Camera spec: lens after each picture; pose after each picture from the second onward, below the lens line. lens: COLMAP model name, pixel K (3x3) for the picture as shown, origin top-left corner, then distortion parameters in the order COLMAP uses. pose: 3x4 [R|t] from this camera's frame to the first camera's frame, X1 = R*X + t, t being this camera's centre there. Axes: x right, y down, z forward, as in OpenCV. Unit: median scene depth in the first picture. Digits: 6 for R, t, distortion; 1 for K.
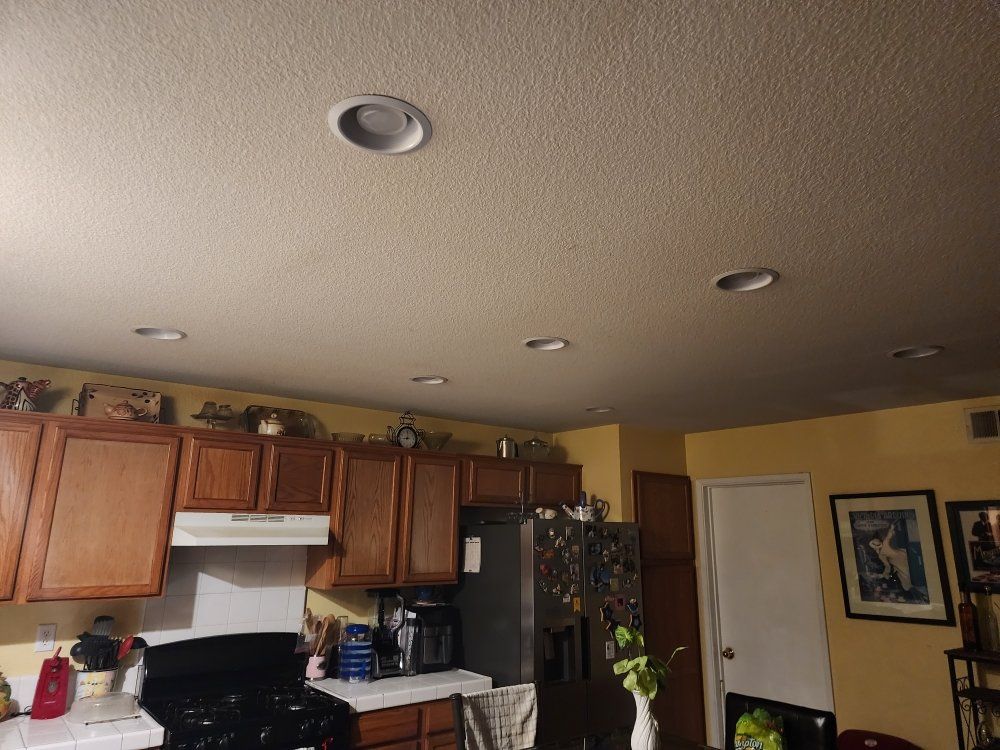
lens RADIAL K [[666.7, 0, 500.0], [0, 666.7, 375.0], [0, 0, 1]] dist [0.027996, -0.023511]
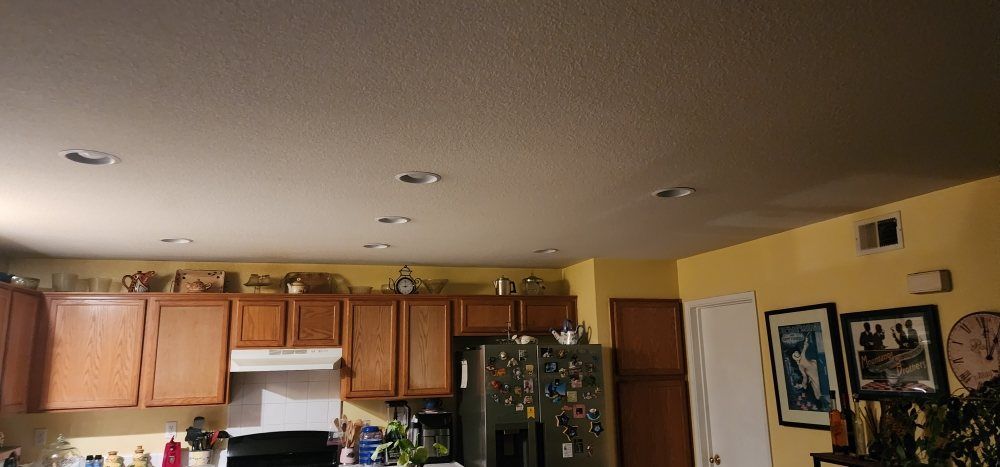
lens RADIAL K [[682.7, 0, 500.0], [0, 682.7, 233.5], [0, 0, 1]] dist [0.028732, -0.000627]
pose [[0.919255, -0.098547, -0.381129, 0.580707], [0.118296, 0.992564, 0.028679, -0.024910], [0.375469, -0.071450, 0.924077, -0.157549]]
